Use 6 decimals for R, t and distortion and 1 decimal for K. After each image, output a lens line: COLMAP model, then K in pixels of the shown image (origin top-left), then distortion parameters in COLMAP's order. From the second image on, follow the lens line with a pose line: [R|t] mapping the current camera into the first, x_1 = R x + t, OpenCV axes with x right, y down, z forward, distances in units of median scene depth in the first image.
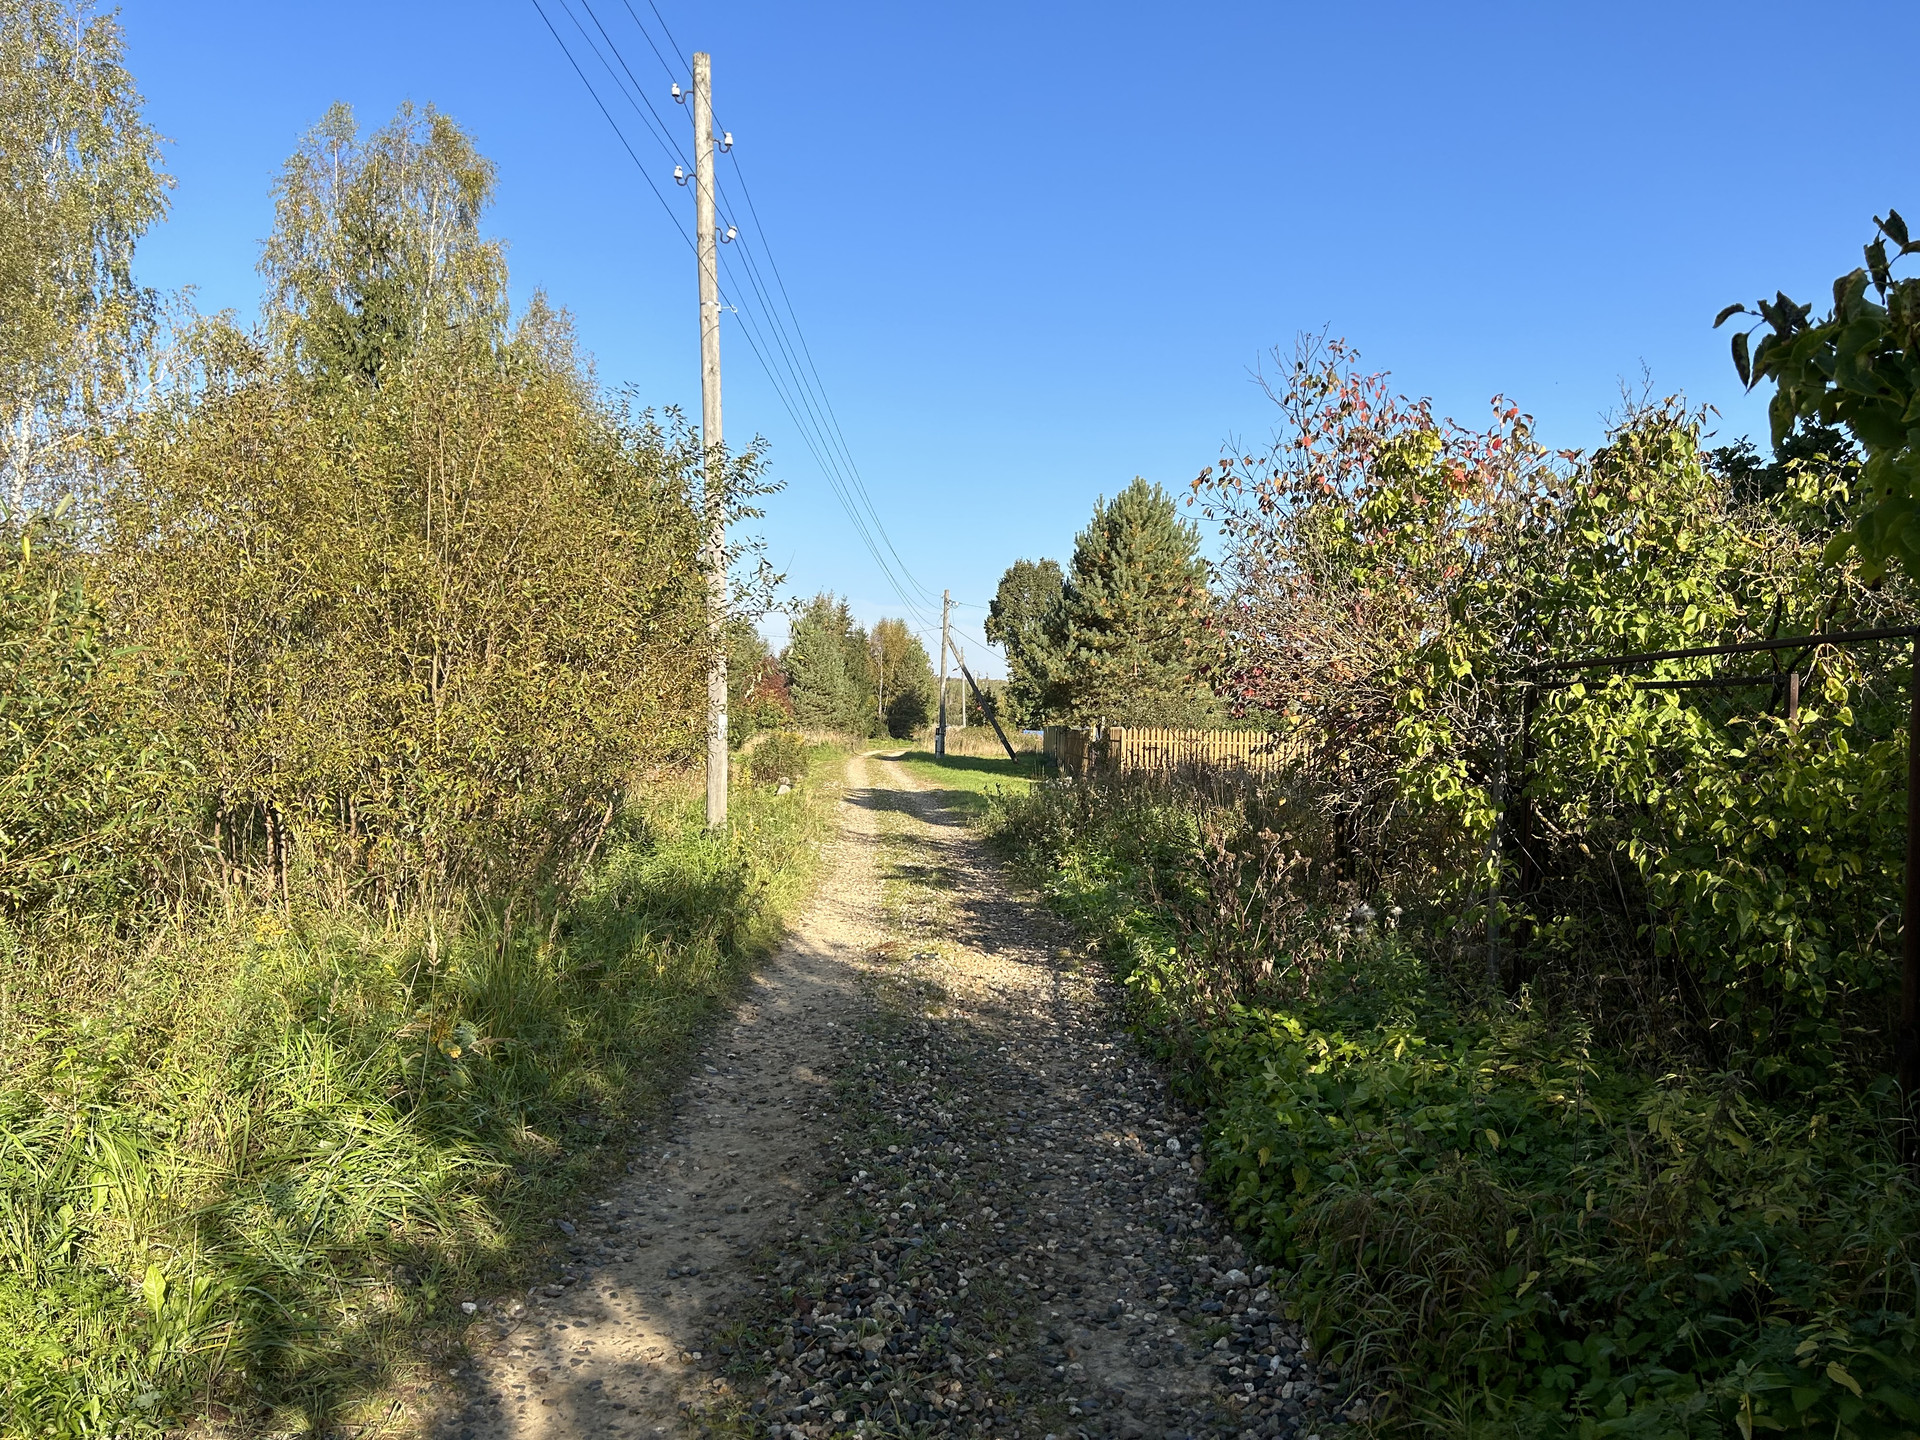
lens RADIAL K [[1432.5, 0, 958.6], [0, 1432.5, 720.4], [0, 0, 1]] dist [-0.032965, -0.017252]
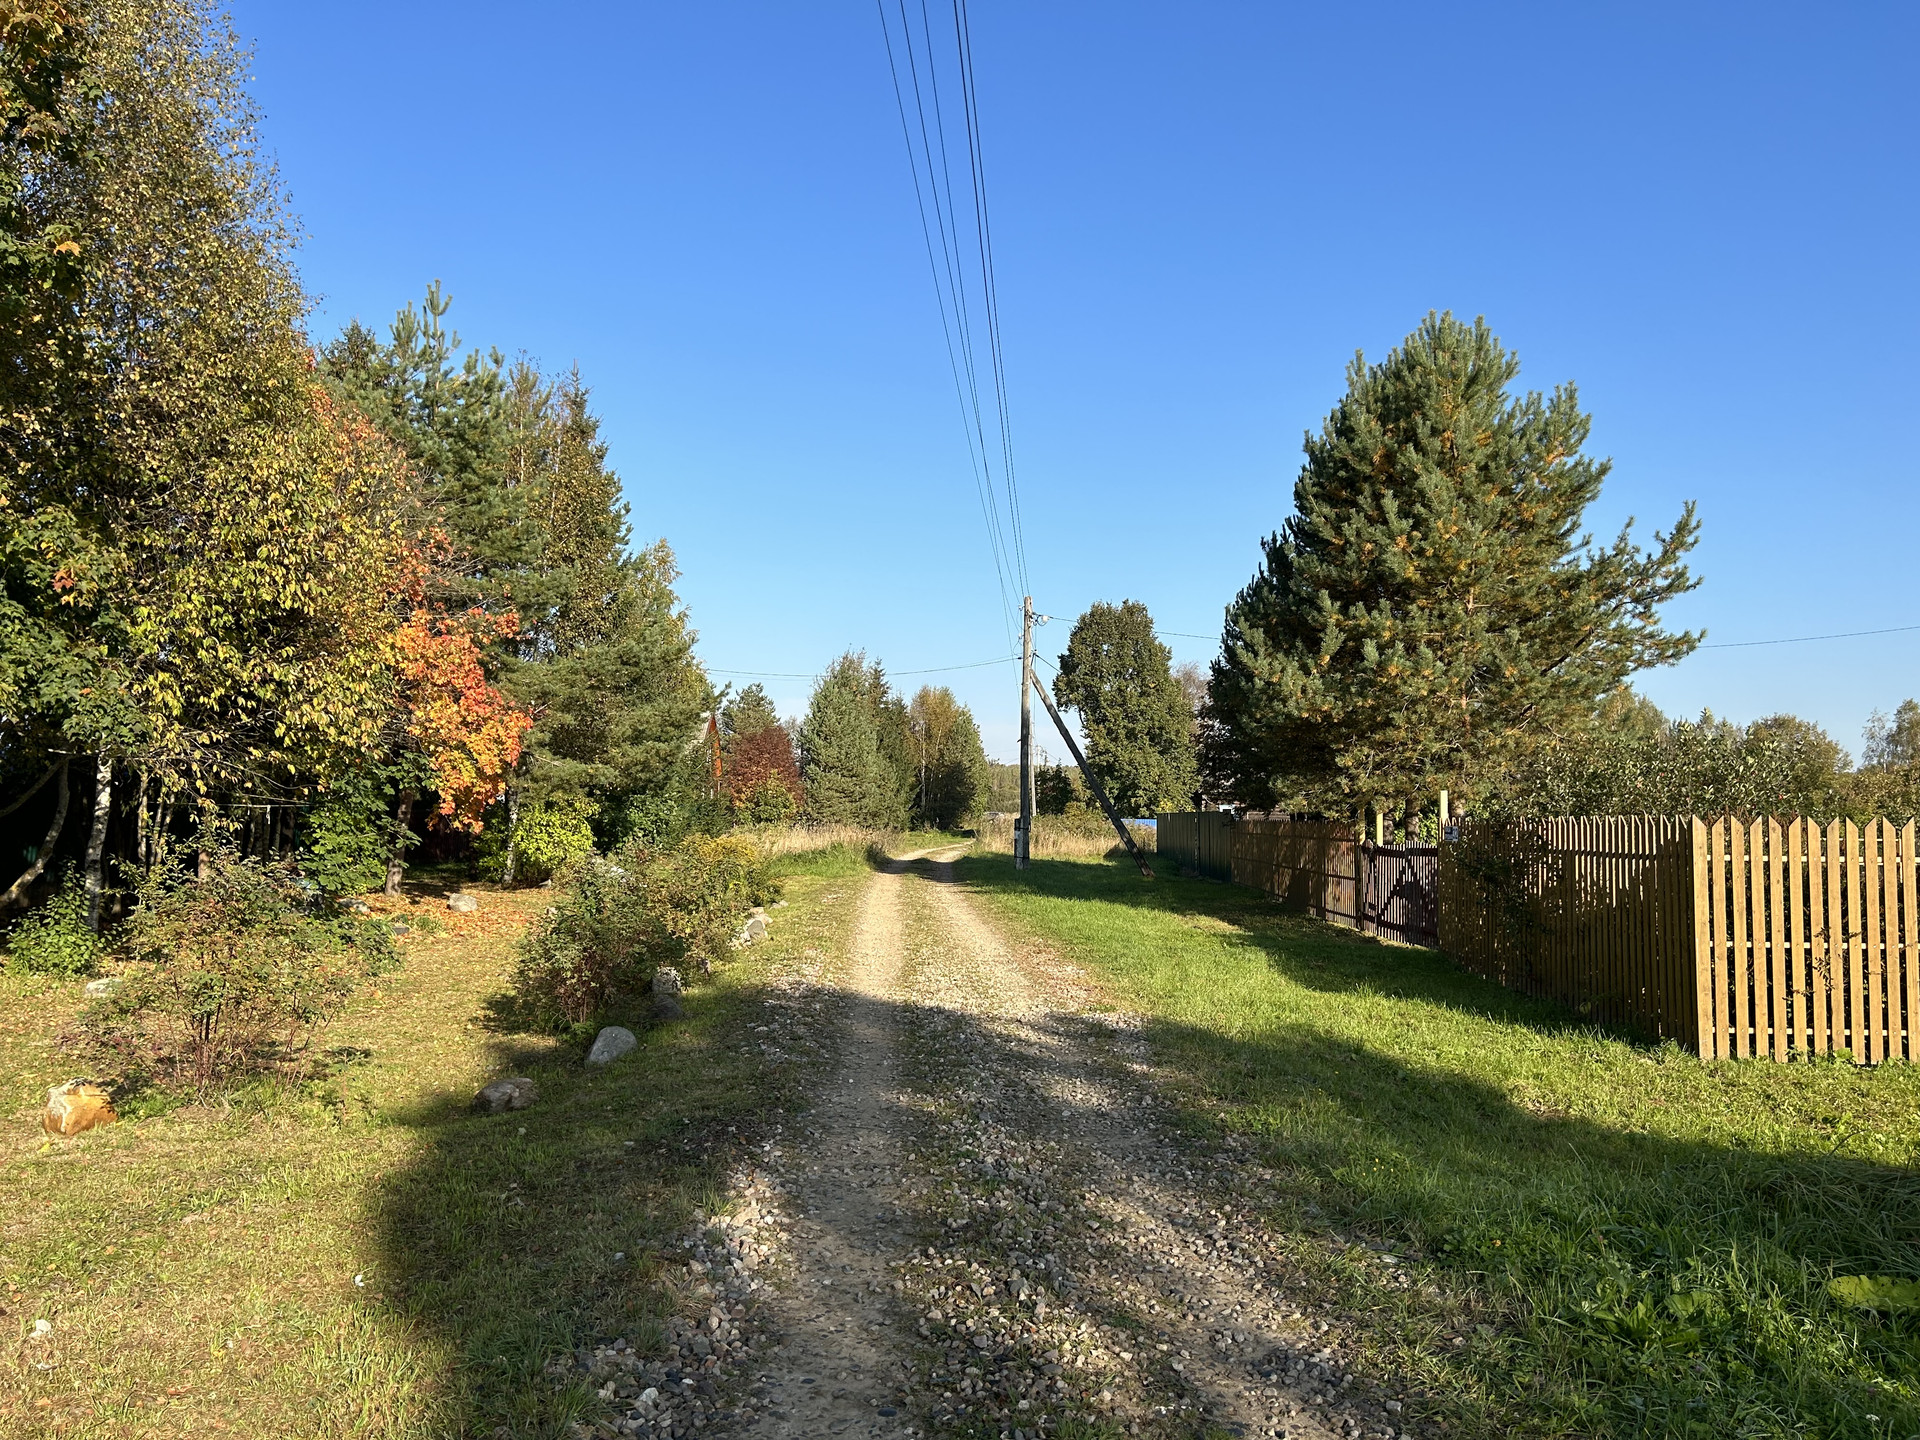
lens RADIAL K [[1432.5, 0, 954.7], [0, 1432.5, 725.5], [0, 0, 1]] dist [-0.032965, -0.017252]
pose [[0.999395, -0.015714, -0.031037, -0.012188], [0.013899, 0.998228, -0.057852, 0.000312], [0.031892, 0.057386, 0.997843, 0.212057]]
